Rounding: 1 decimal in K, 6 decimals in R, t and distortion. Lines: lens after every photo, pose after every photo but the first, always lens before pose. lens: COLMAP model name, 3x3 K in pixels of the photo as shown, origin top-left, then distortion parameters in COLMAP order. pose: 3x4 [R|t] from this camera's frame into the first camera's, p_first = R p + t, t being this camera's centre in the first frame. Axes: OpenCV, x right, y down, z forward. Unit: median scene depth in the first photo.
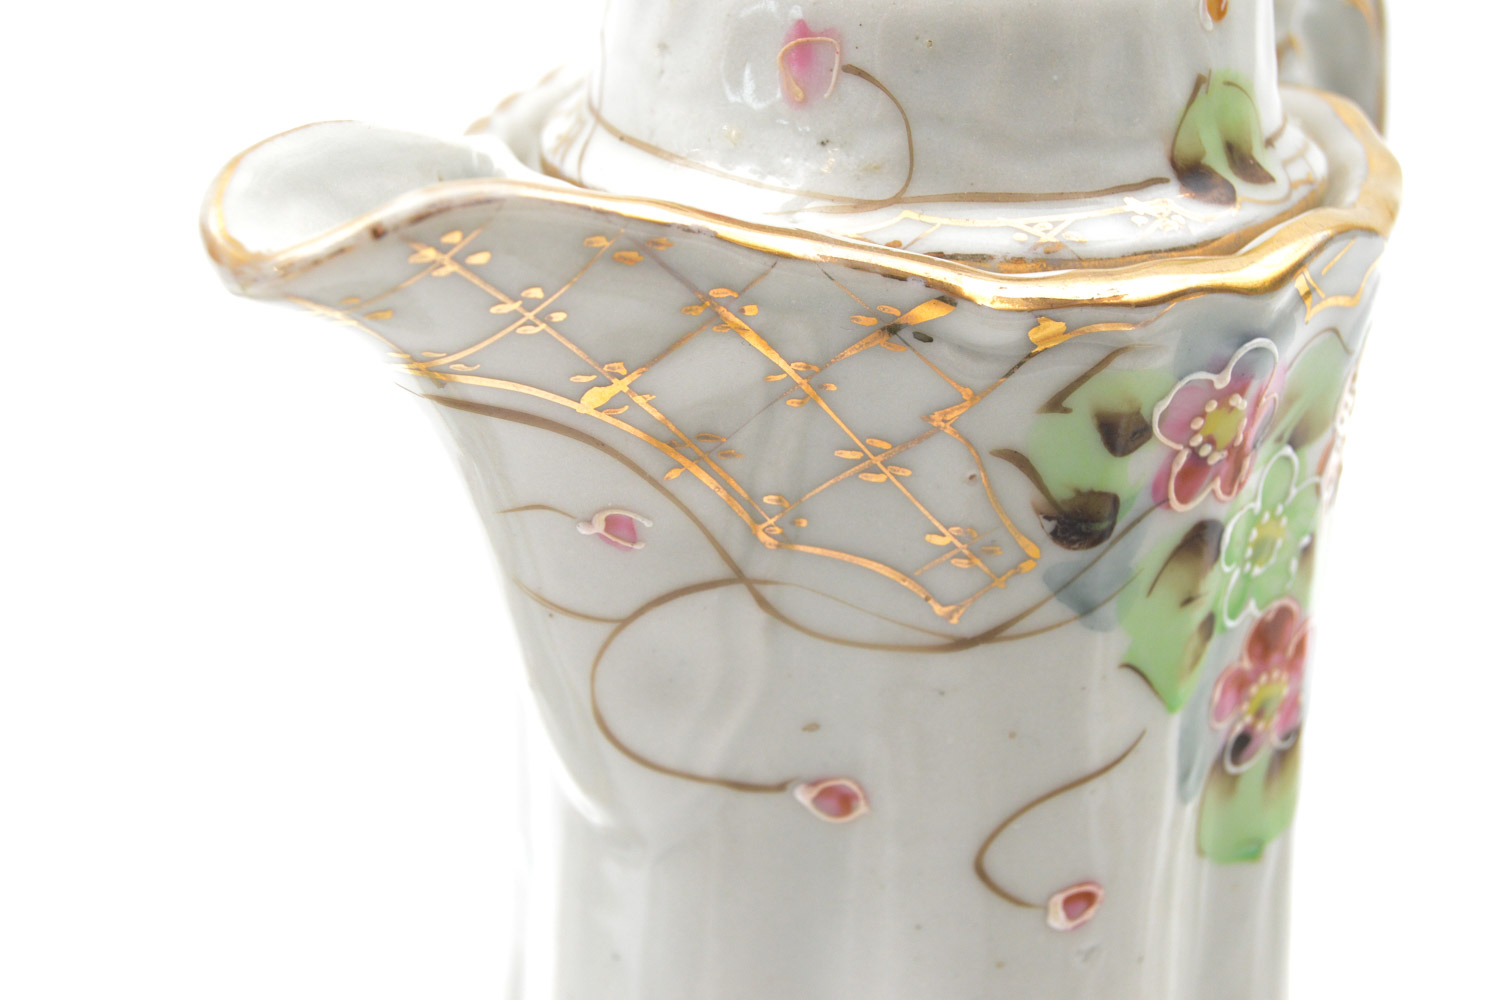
lens RADIAL K [[2343.8, 0, 752.0], [0, 2343.8, 500.0], [0, 0, 1]] dist [-0.020714, 0.001821]
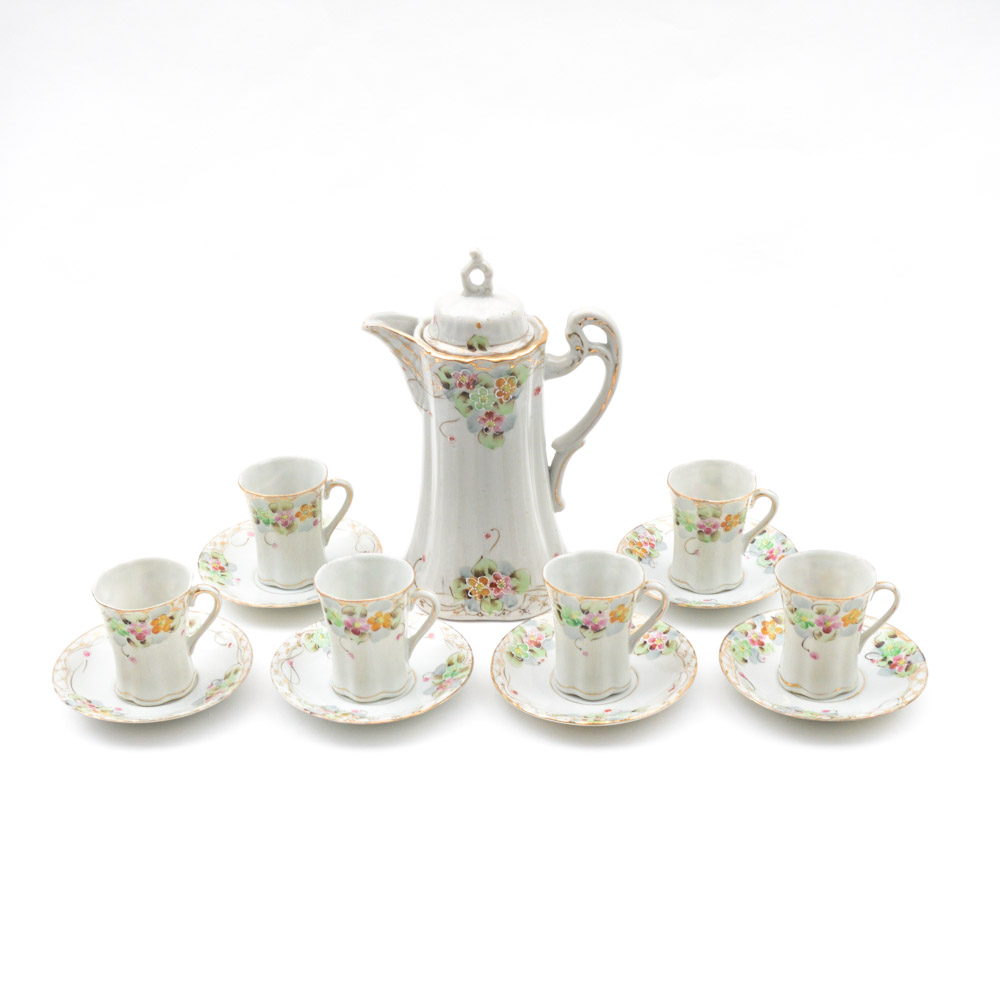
lens RADIAL K [[1605.3, 0, 500.0], [0, 1605.3, 500.0], [0, 0, 1]] dist [-0.003451, -0.004935]
pose [[0.663512, 0.334565, -0.669192, 3.932244], [-0.275026, 0.940889, 0.197709, -0.732531], [0.695782, 0.052863, 0.716305, -2.660040]]
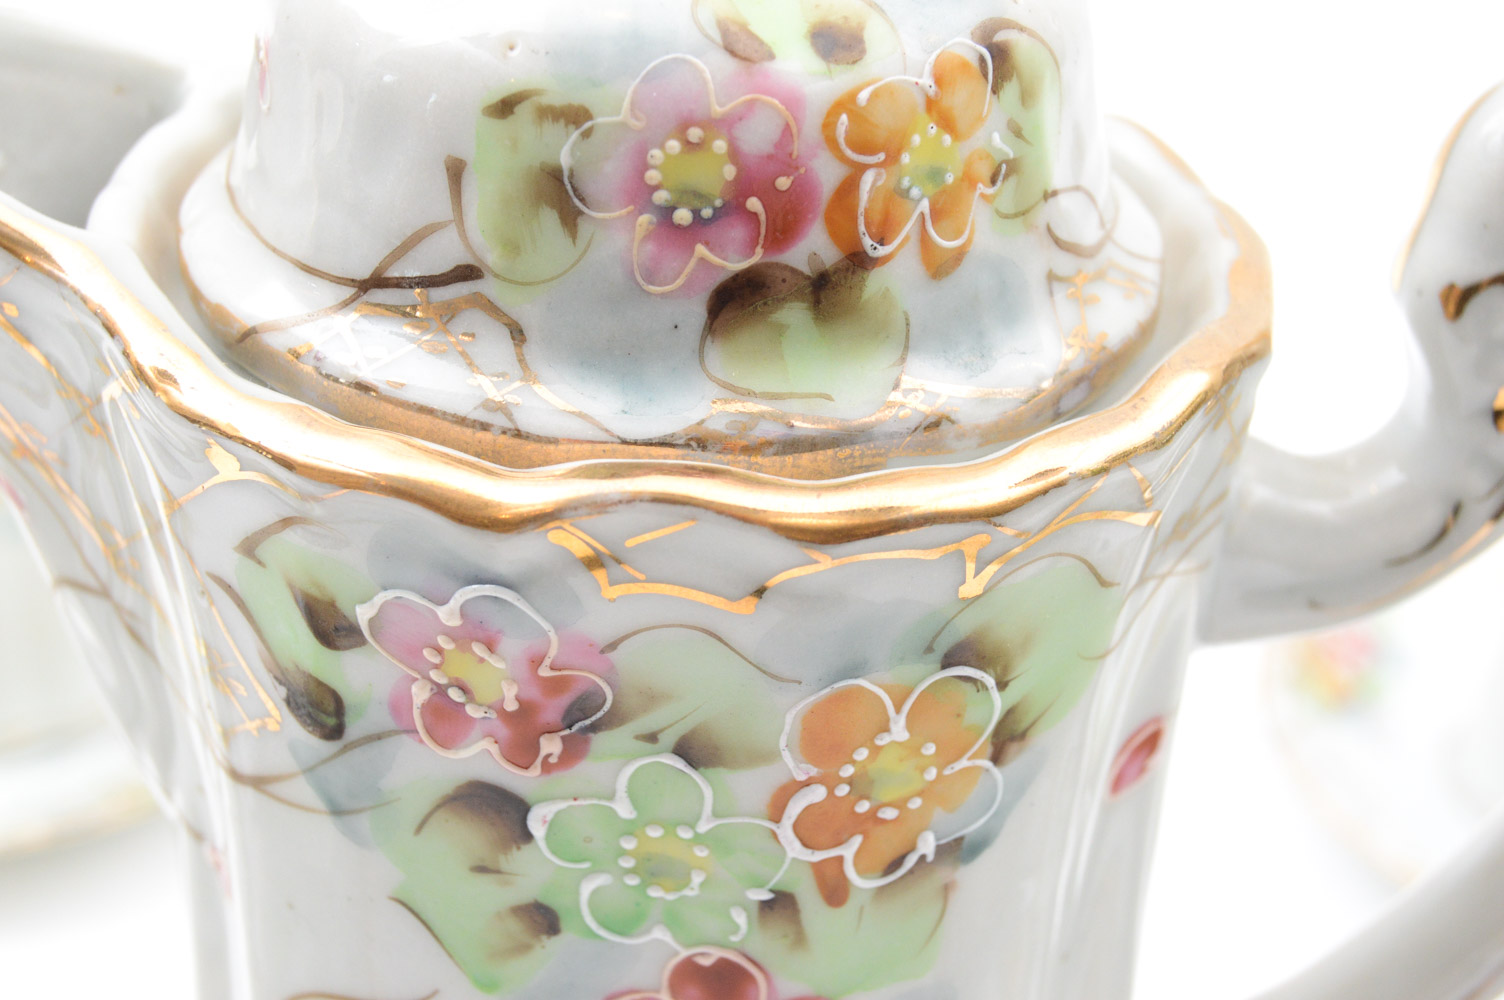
lens RADIAL K [[2343.8, 0, 752.0], [0, 2343.8, 500.0], [0, 0, 1]] dist [-0.020714, 0.001821]
pose [[0.644501, 0.384544, -0.660867, 0.742524], [-0.337546, 0.918637, 0.205349, -0.271741], [0.686062, 0.090726, 0.721864, 0.508384]]
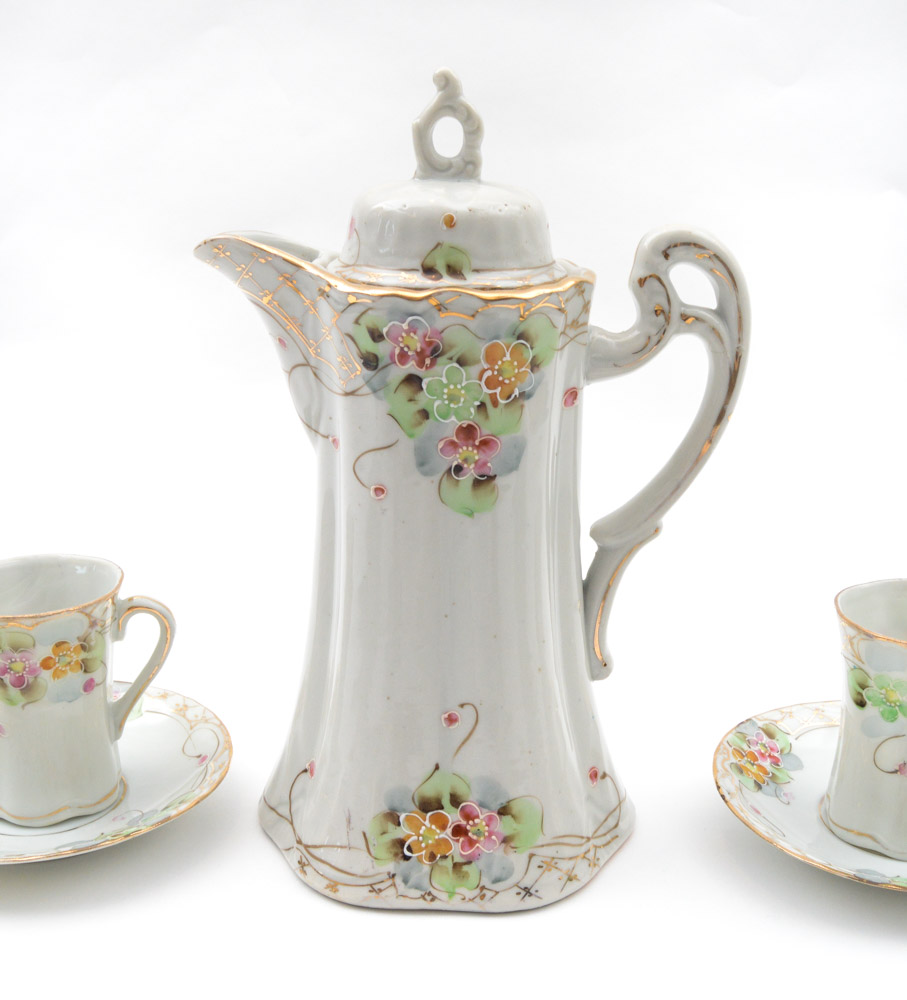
lens RADIAL K [[1331.7, 0, 453.5], [0, 1331.7, 500.0], [0, 0, 1]] dist [-0.075362, -0.023588]
pose [[0.662842, 0.213526, -0.717668, 1.654996], [-0.304604, 0.952477, 0.002055, 0.159911], [0.684001, 0.217243, 0.696382, -0.230552]]
